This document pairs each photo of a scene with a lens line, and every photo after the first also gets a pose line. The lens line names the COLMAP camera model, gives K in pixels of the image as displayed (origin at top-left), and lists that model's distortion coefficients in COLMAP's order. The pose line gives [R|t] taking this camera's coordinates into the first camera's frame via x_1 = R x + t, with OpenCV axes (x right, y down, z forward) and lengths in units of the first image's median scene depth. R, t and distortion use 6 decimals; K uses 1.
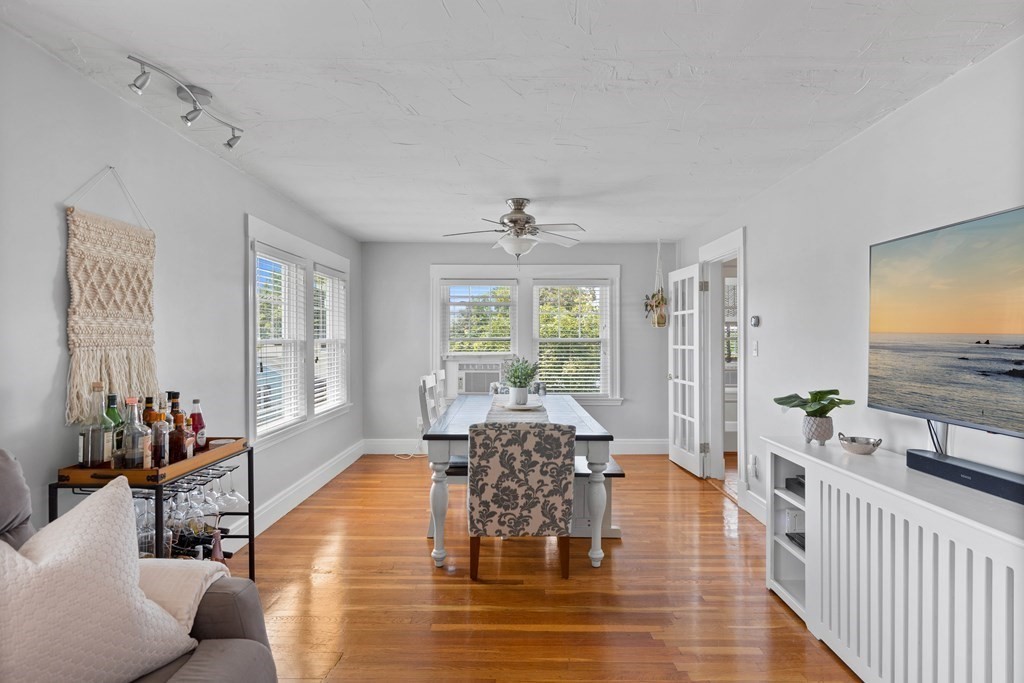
lens RADIAL K [[545.6, 0, 517.9], [0, 545.6, 340.0], [0, 0, 1]] dist [0.003329, 0.000305]
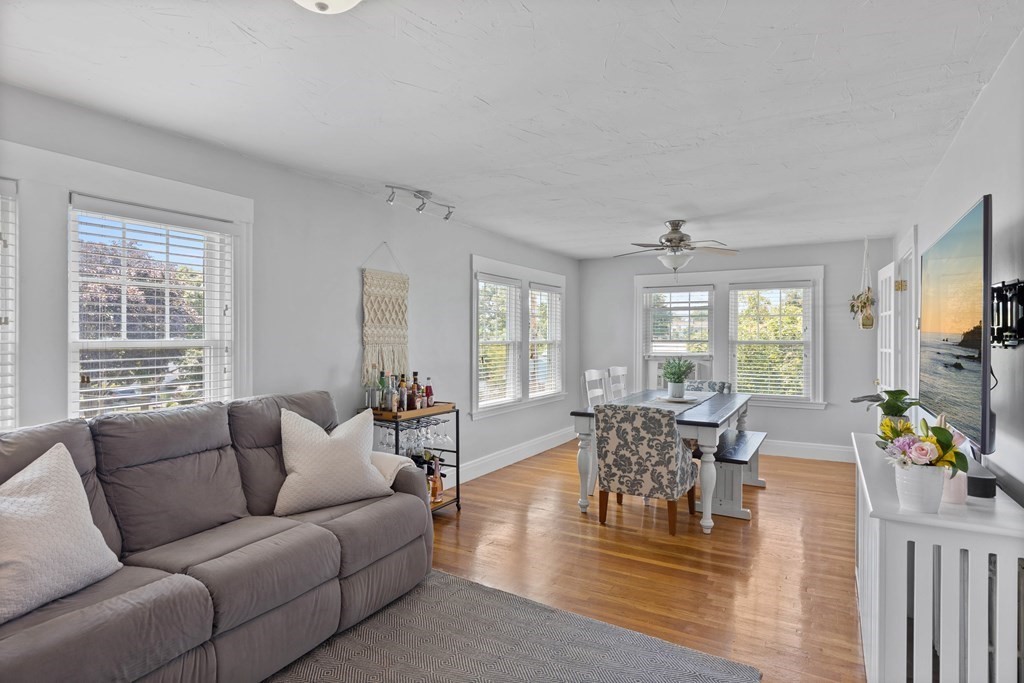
lens RADIAL K [[554.6, 0, 512.0], [0, 554.6, 341.5], [0, 0, 1]] dist [0.001181, 0.000573]
pose [[0.867000, 0.005150, -0.498281, 0.412936], [-0.004925, 0.999986, 0.001766, -0.001962], [0.498284, 0.000923, 0.867014, -0.282599]]
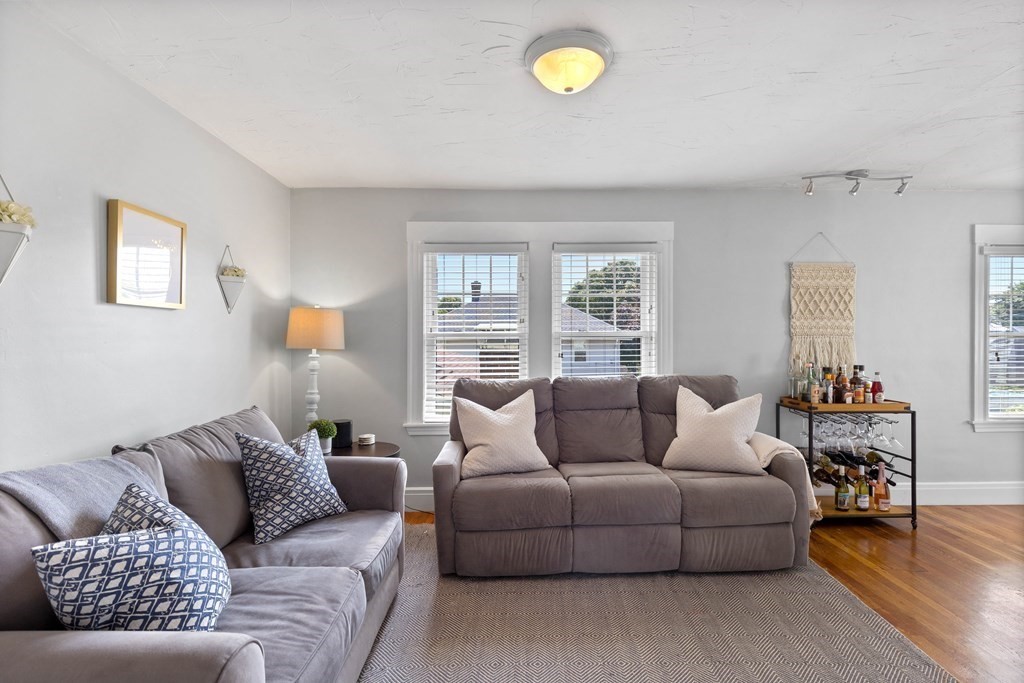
lens RADIAL K [[482.7, 0, 511.5], [0, 482.7, 339.8], [0, 0, 1]] dist [0.000916, 0.000140]
pose [[0.017550, 0.005273, -0.999832, 0.644568], [-0.002779, 0.999982, 0.005225, 0.016337], [0.999842, 0.002687, 0.017565, -0.008742]]
